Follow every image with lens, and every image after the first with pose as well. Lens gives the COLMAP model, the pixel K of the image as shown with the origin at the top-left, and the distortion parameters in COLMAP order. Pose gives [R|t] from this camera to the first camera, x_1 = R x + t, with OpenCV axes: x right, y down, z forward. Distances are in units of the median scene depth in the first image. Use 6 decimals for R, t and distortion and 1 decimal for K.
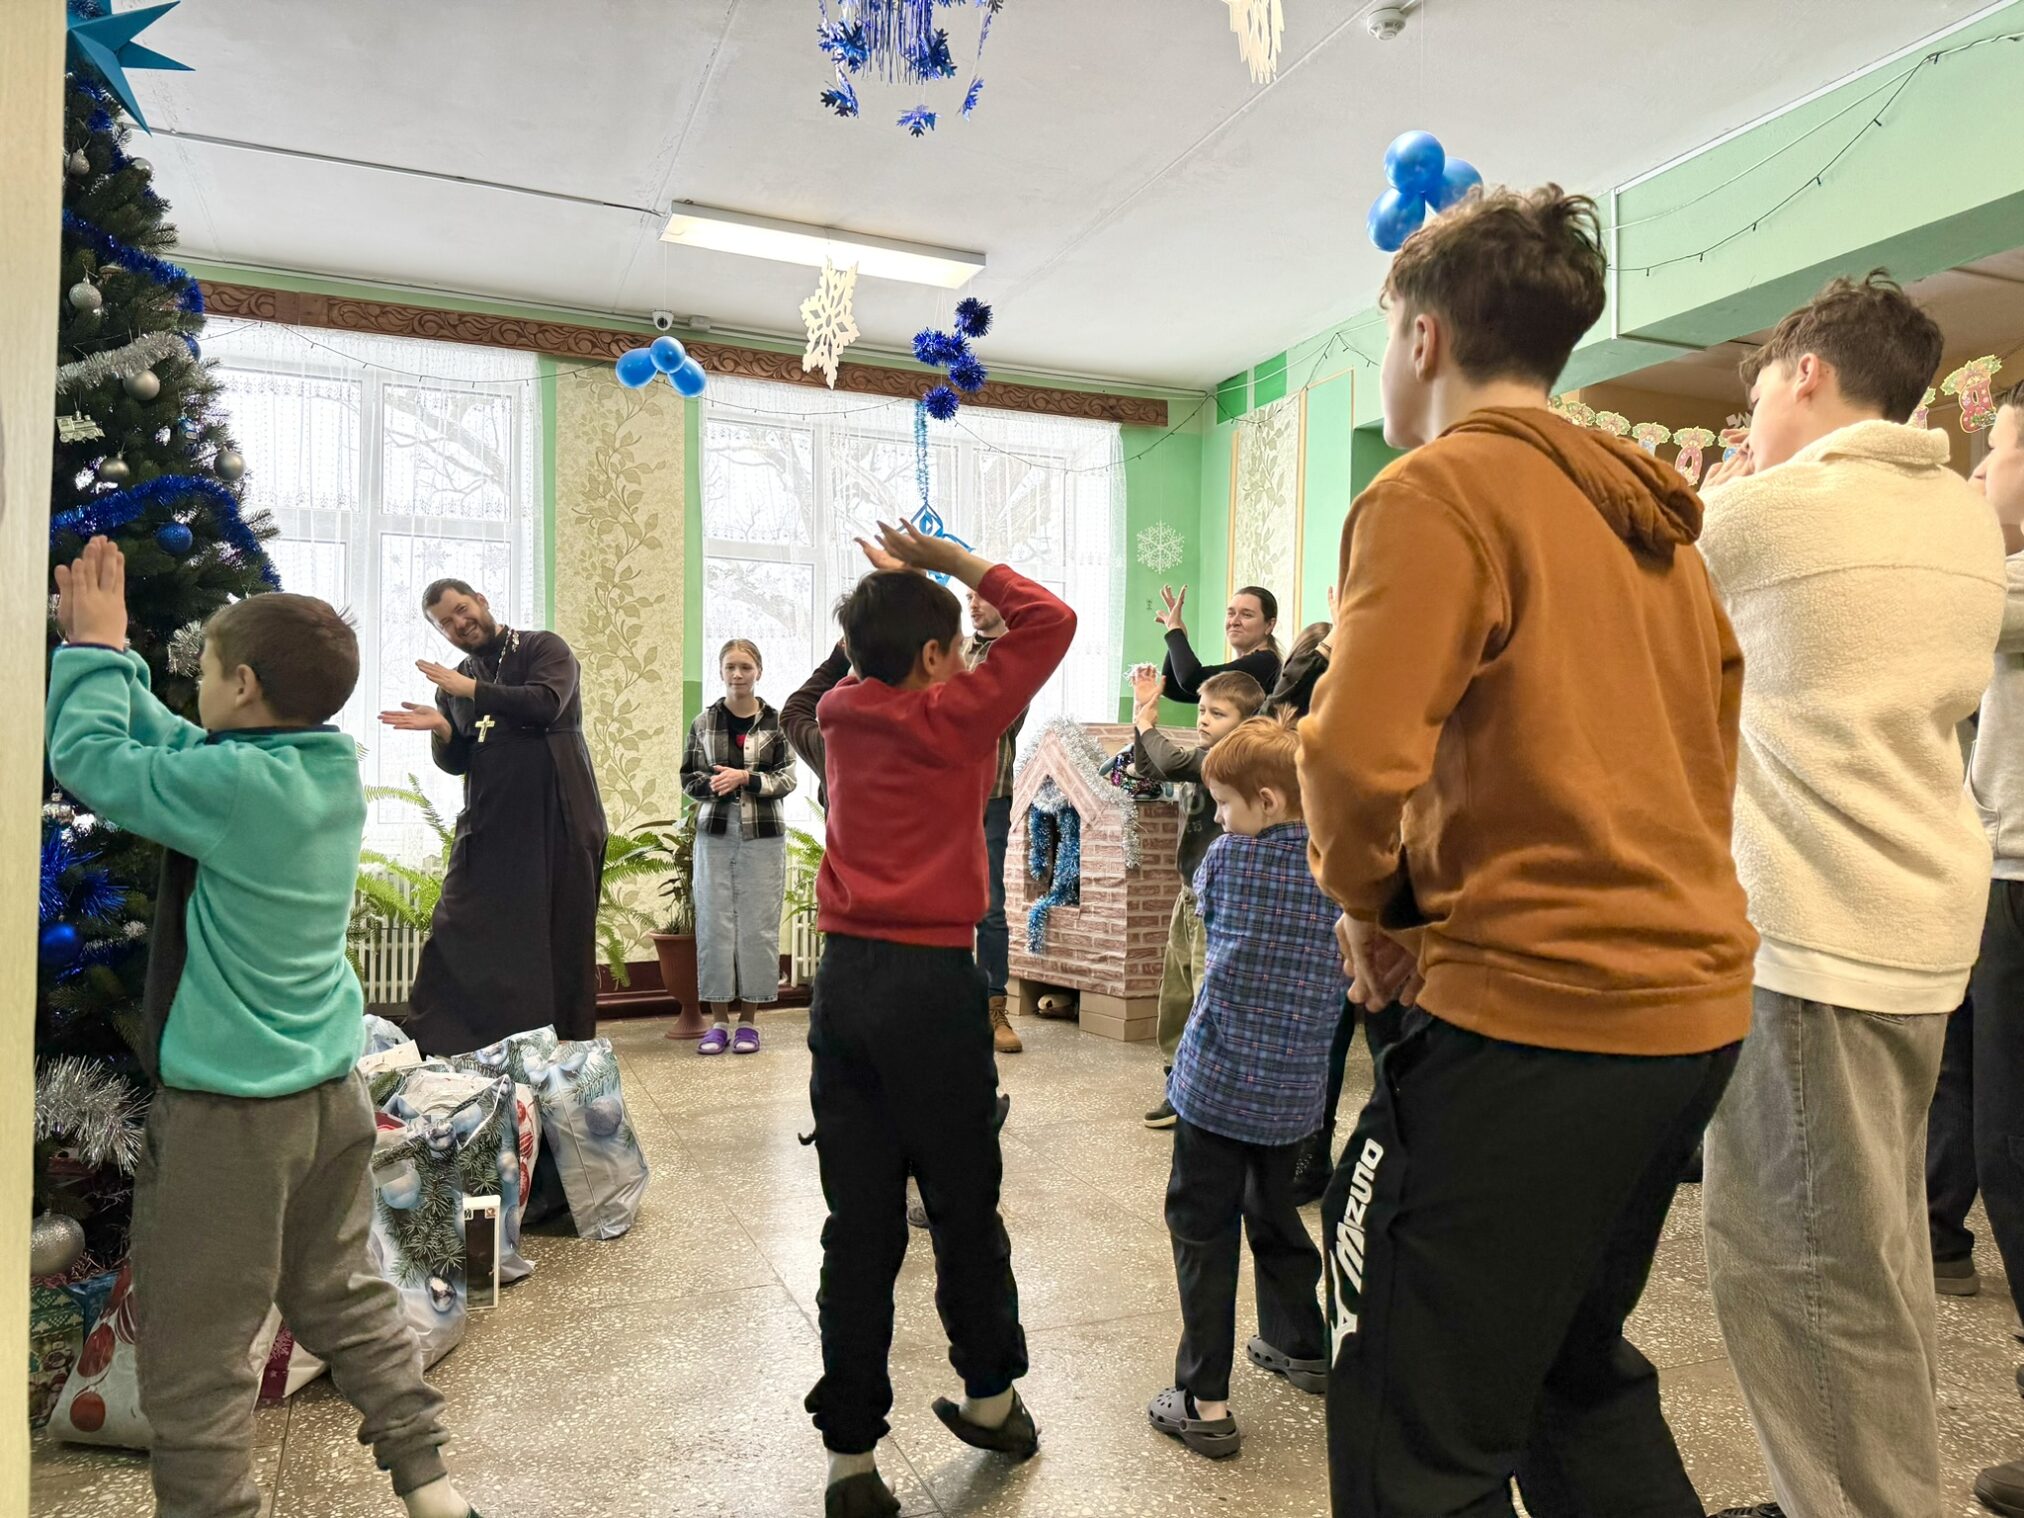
lens RADIAL K [[1407.9, 0, 1028.2], [0, 1407.9, 765.0], [0, 0, 1]] dist [0.133928, -0.251401]
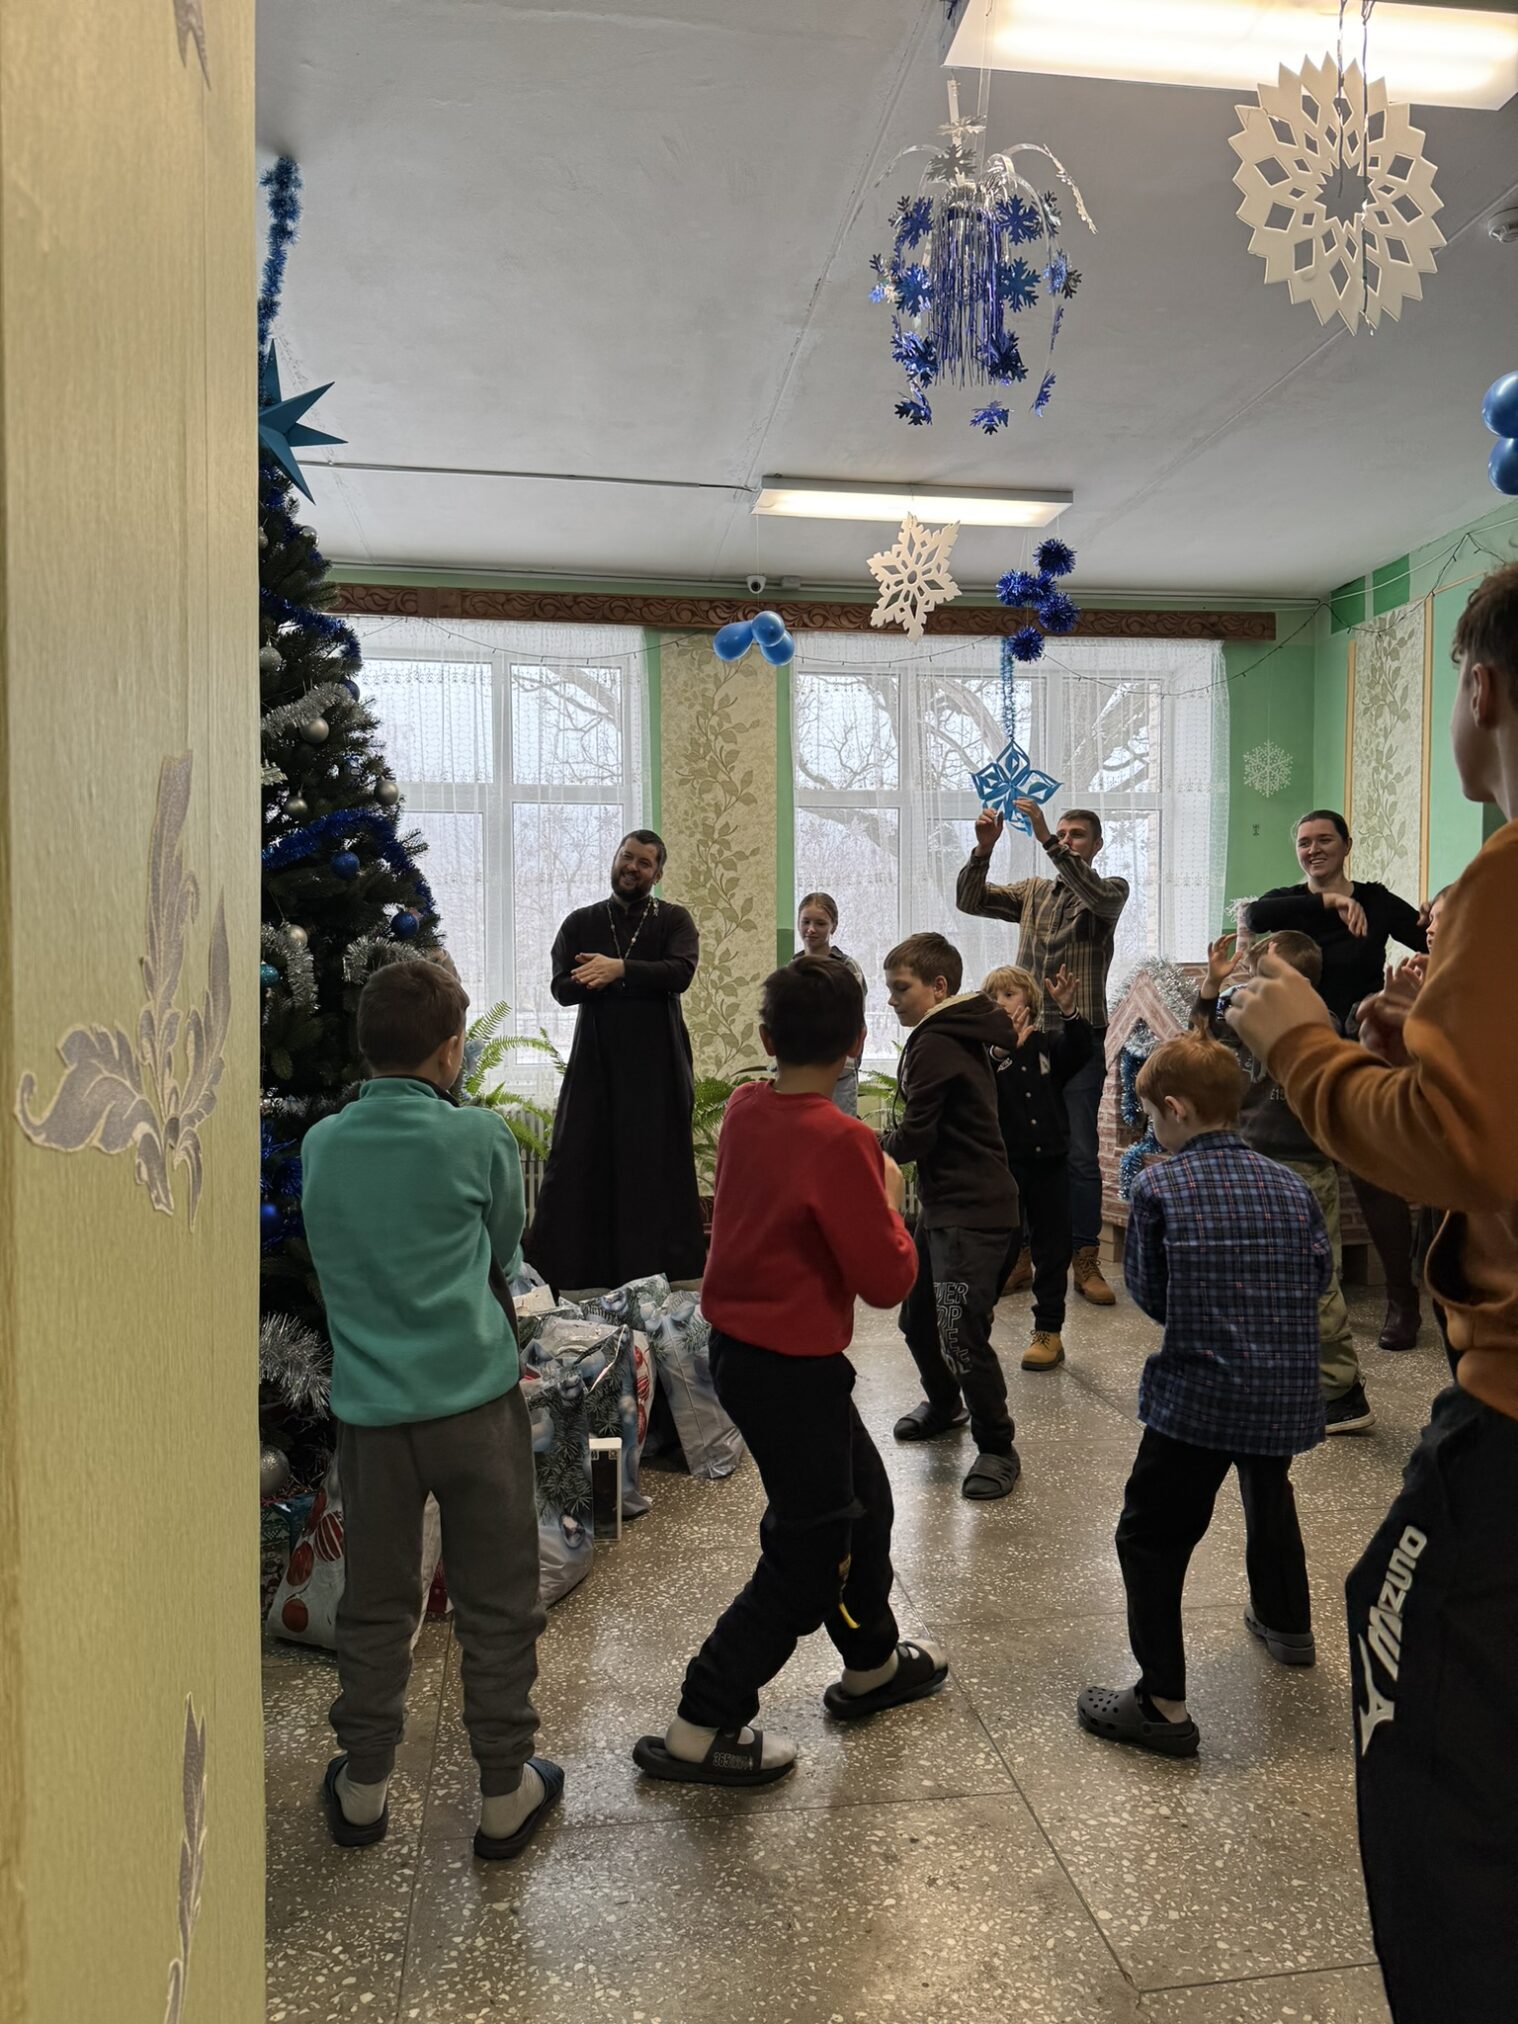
lens RADIAL K [[1417.3, 0, 759.0], [0, 1417.3, 1012.0], [0, 0, 1]] dist [0.150797, -0.226990]
pose [[0.967278, -0.007403, -0.253609, 0.010167], [0.014853, 0.999512, 0.027473, -0.029865], [0.253282, -0.030341, 0.966917, -0.021324]]
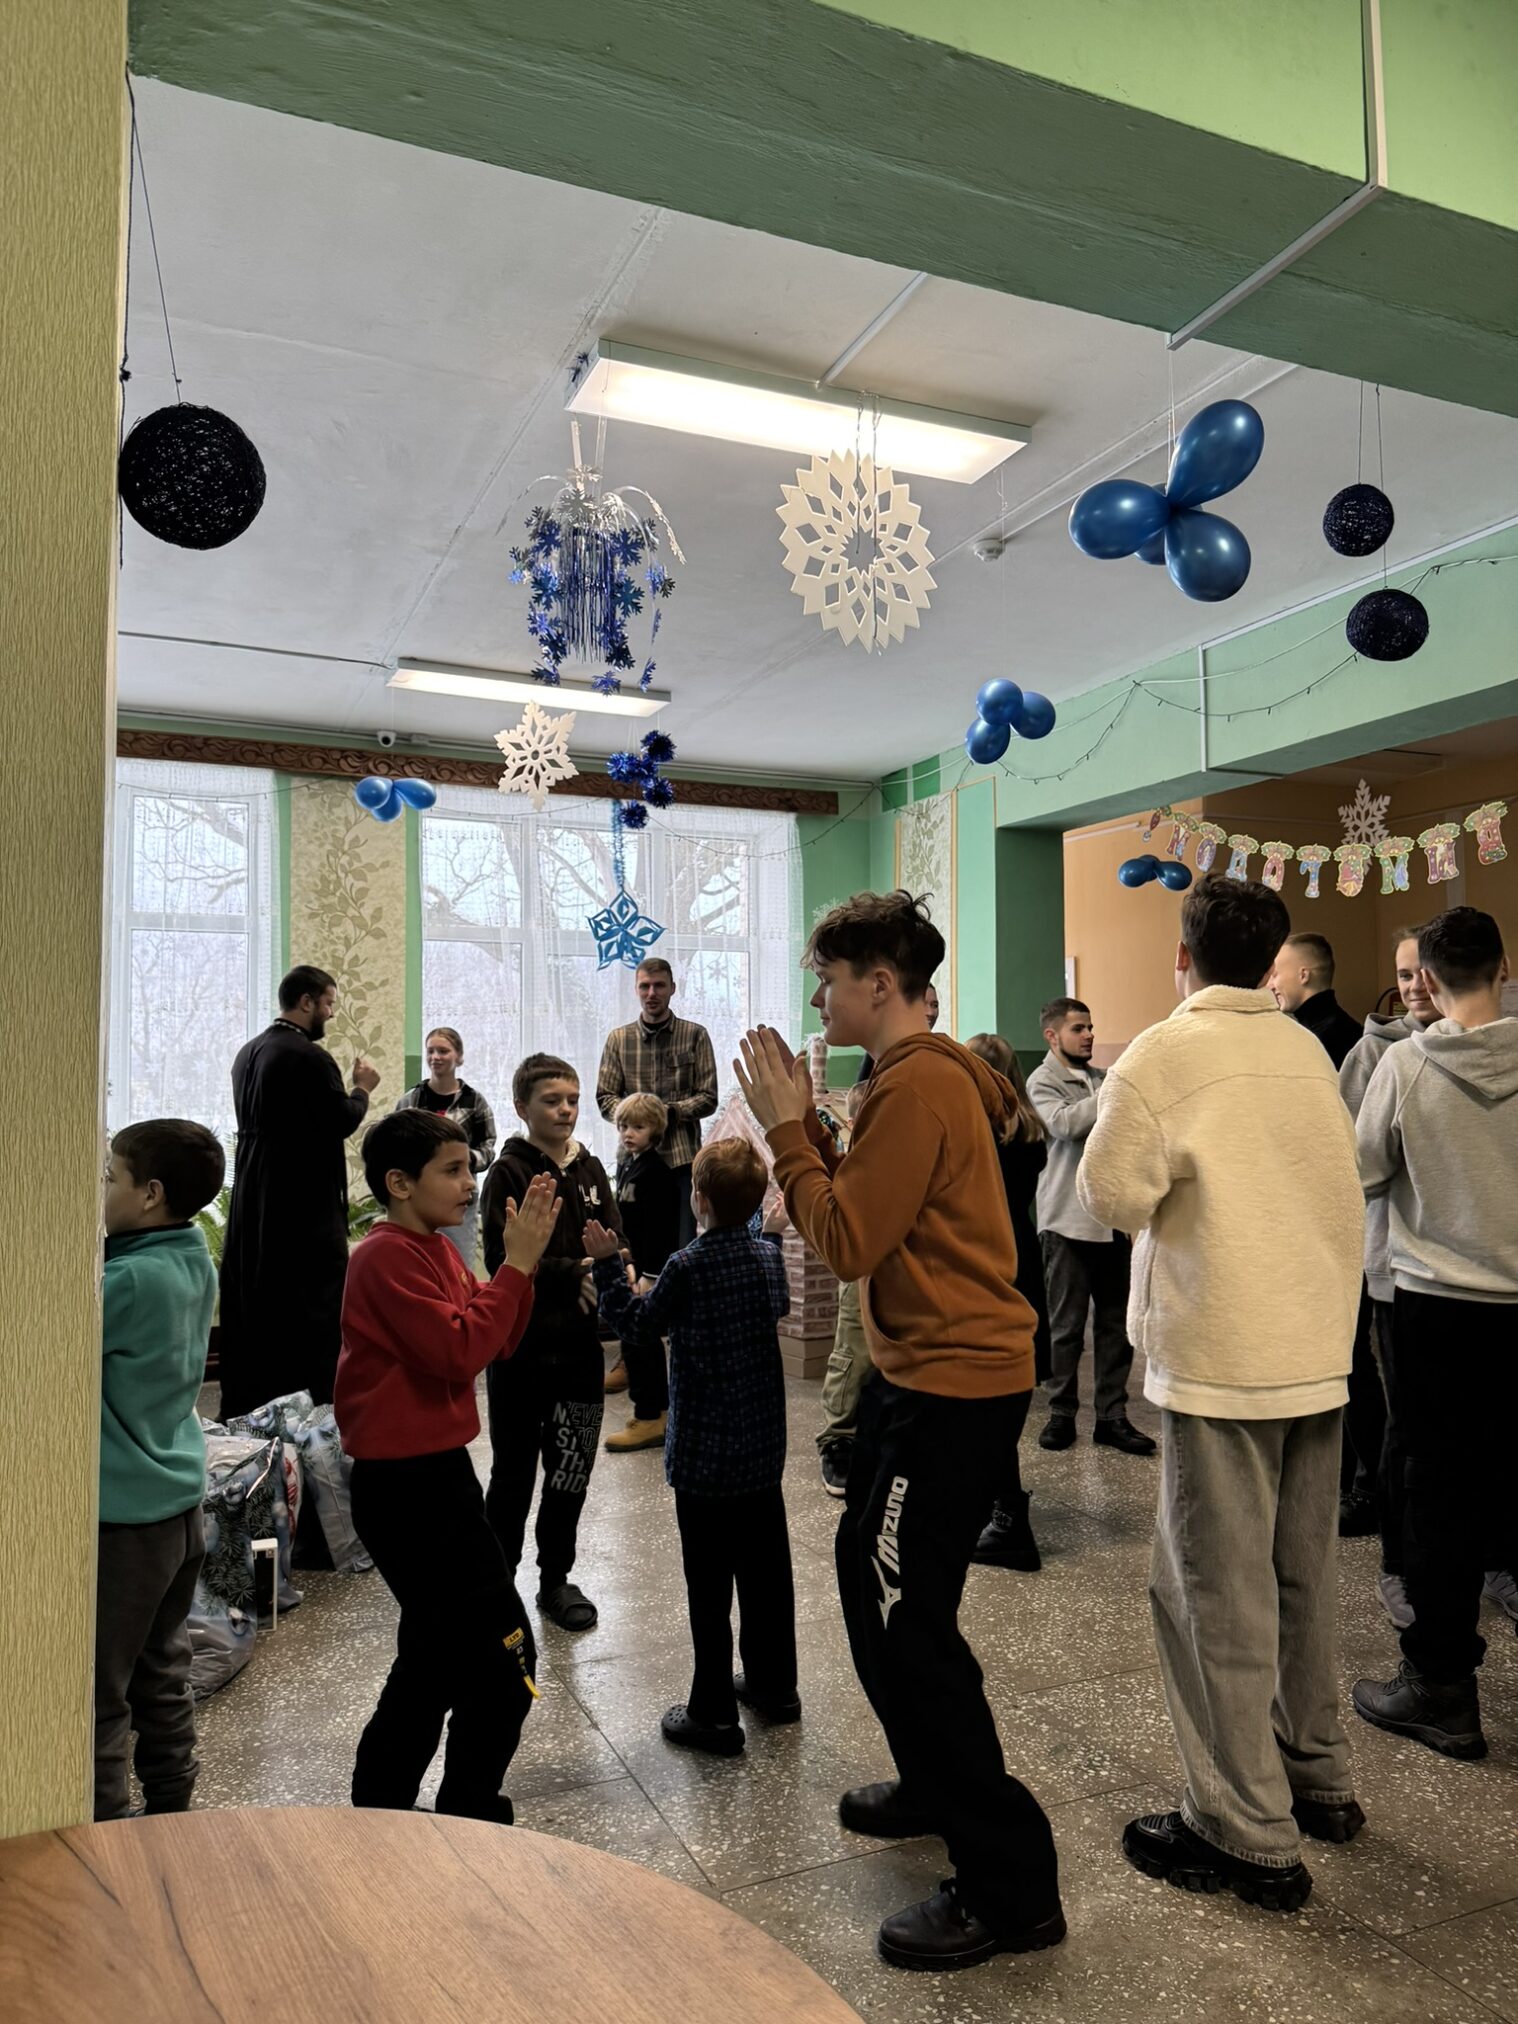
lens RADIAL K [[1417.3, 0, 759.0], [0, 1417.3, 1012.0], [0, 0, 1]] dist [0.150797, -0.226990]
pose [[0.999725, -0.015216, 0.017849, 0.016197], [0.015913, 0.999089, -0.039605, -0.048989], [-0.017230, 0.039879, 0.999056, -0.138787]]
